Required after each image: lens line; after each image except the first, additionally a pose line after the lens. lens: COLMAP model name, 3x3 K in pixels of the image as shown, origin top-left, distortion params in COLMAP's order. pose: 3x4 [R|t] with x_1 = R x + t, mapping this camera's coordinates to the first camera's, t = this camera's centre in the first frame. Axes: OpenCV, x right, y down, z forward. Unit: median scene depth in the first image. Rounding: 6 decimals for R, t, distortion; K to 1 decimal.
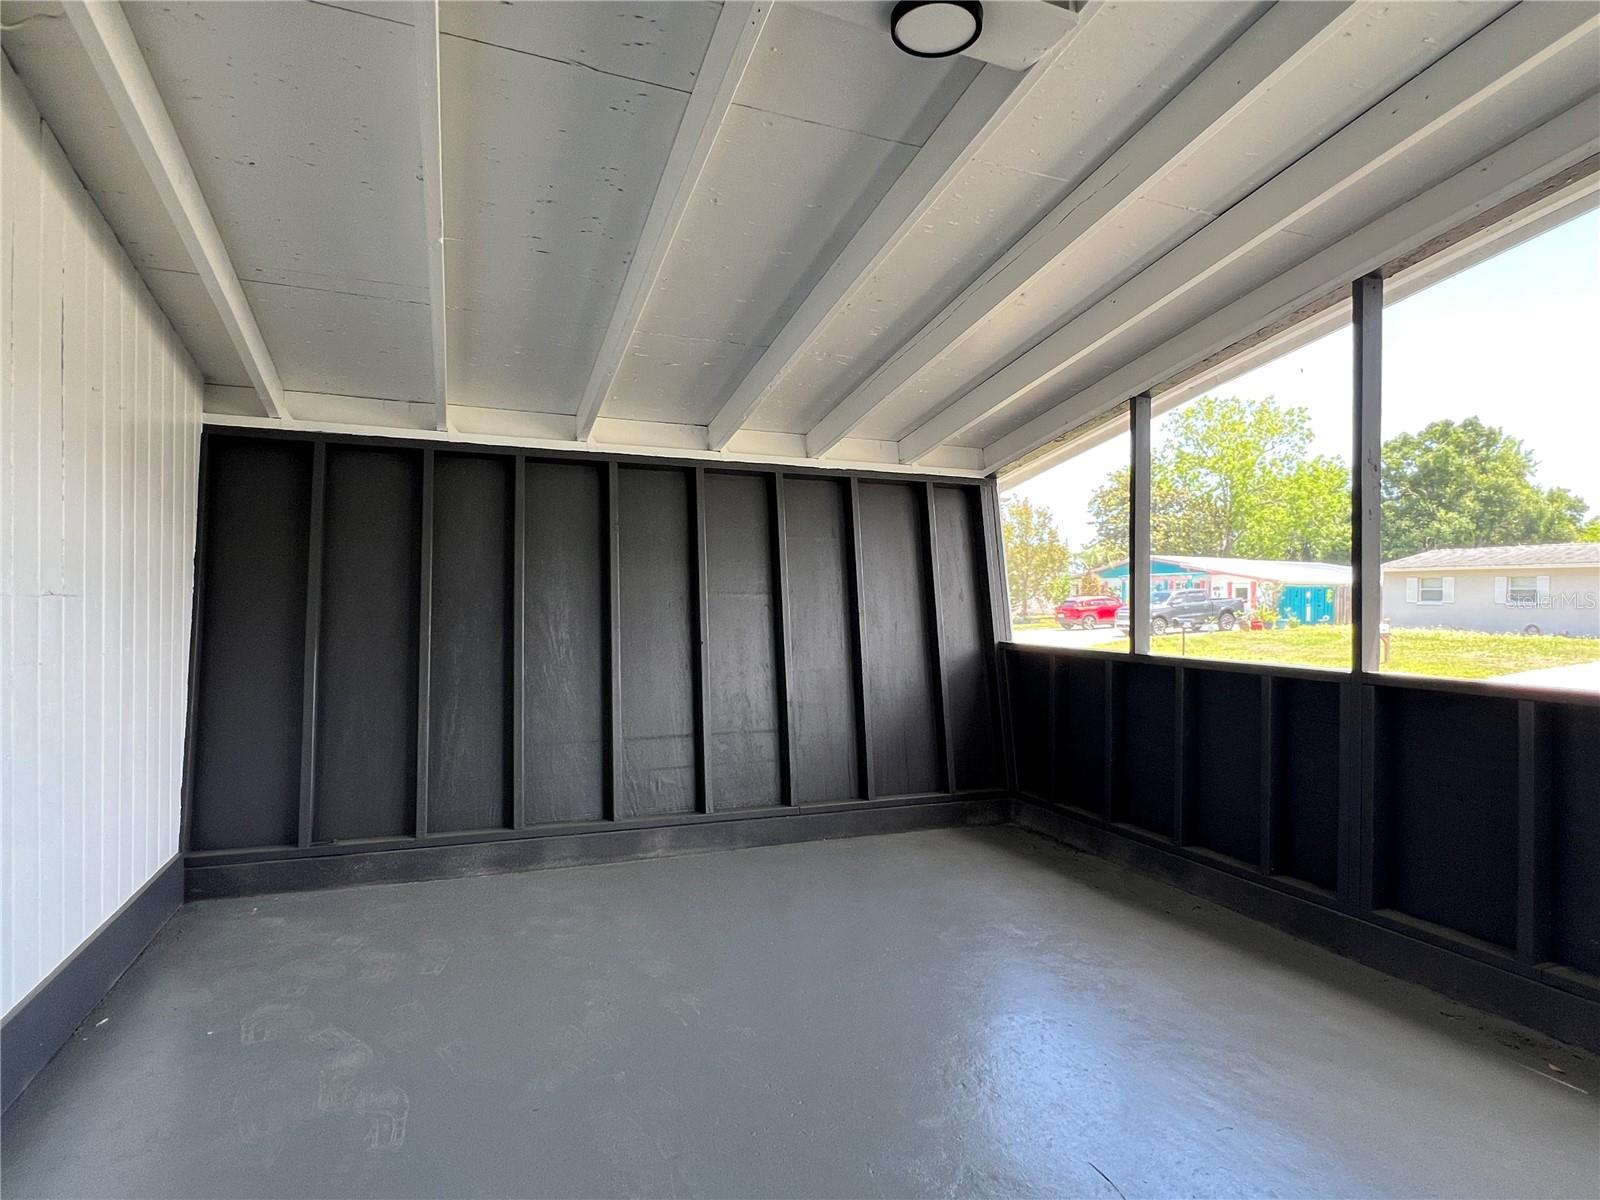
lens RADIAL K [[857.5, 0, 802.2], [0, 857.5, 600.0], [0, 0, 1]] dist [-0.001642, 0.000808]
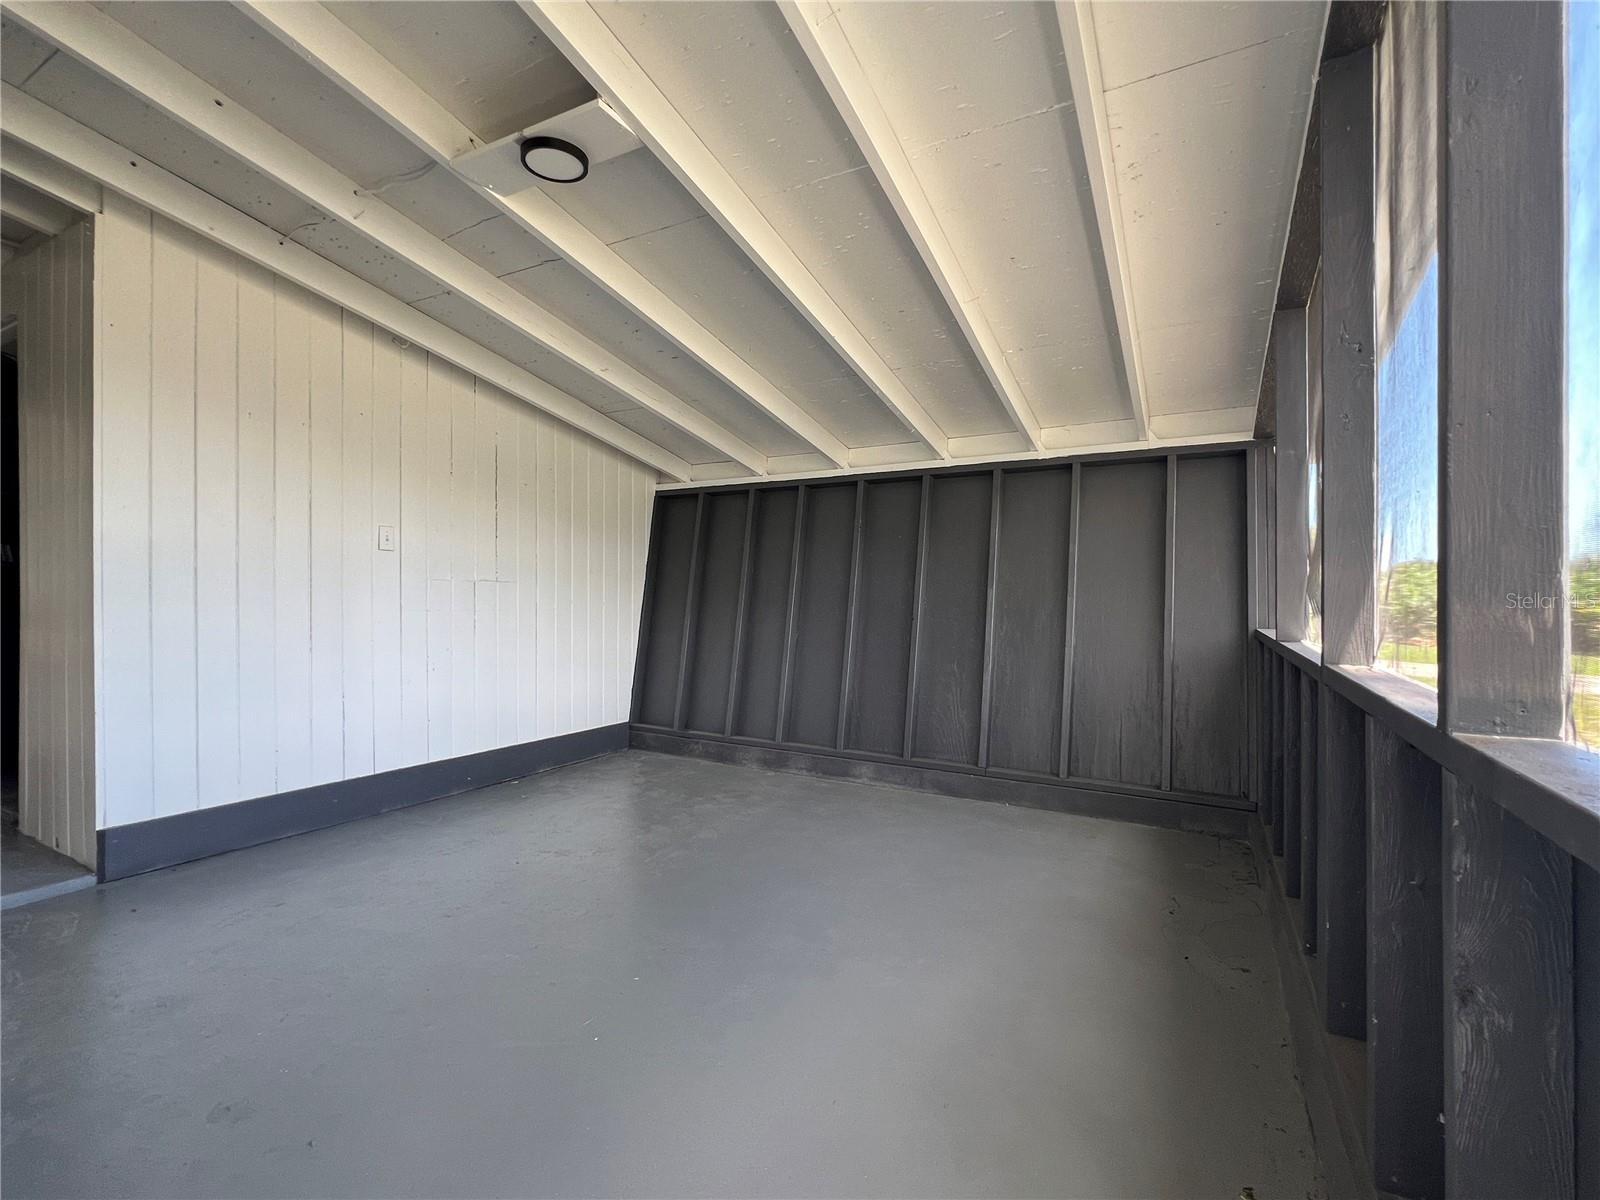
lens RADIAL K [[715.6, 0, 798.5], [0, 715.6, 590.6], [0, 0, 1]] dist [0.000562, 0.000010]
pose [[0.645344, -0.002060, -0.763889, 0.512530], [0.007956, 0.999960, 0.004025, 0.003408], [0.763850, -0.008675, 0.645335, 0.200468]]
